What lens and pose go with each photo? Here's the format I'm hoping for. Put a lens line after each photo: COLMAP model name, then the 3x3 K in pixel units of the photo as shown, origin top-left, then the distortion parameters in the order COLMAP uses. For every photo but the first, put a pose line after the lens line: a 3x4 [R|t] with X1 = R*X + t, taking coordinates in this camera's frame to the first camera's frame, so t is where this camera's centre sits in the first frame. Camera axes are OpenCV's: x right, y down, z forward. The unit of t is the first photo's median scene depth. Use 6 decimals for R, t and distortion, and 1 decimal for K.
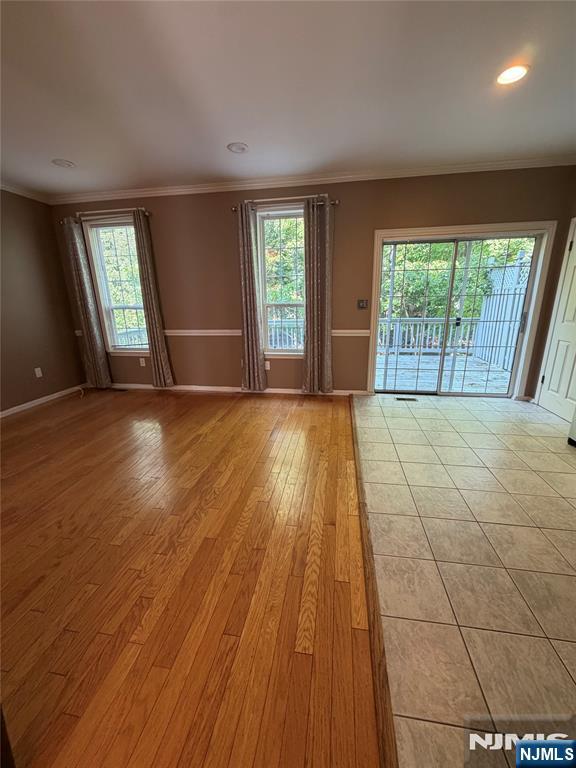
lens RADIAL K [[307.4, 0, 288.2], [0, 307.4, 382.2], [0, 0, 1]] dist [-0.001006, 0.000082]
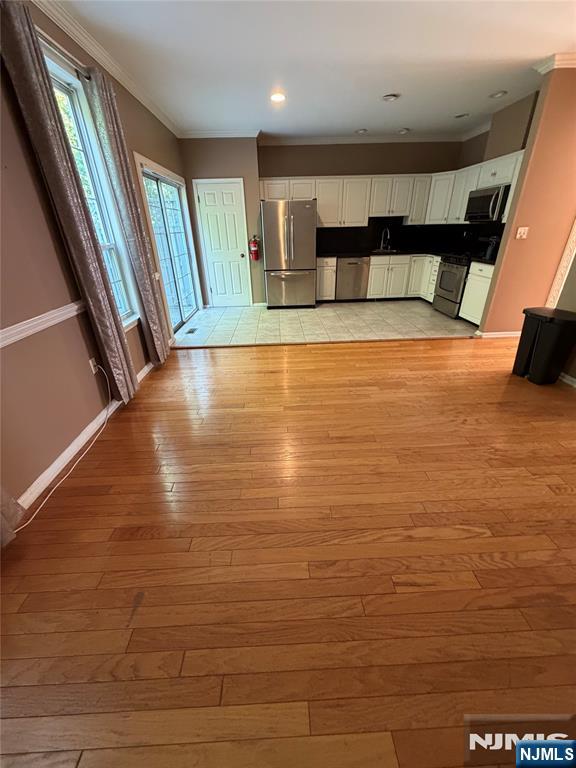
lens RADIAL K [[307.4, 0, 288.2], [0, 307.4, 382.2], [0, 0, 1]] dist [-0.001006, 0.000082]
pose [[-0.205353, -0.418841, 0.884535, -1.184124], [0.287651, 0.838048, 0.463609, -0.319028], [-0.935461, 0.349641, -0.051616, 1.220446]]
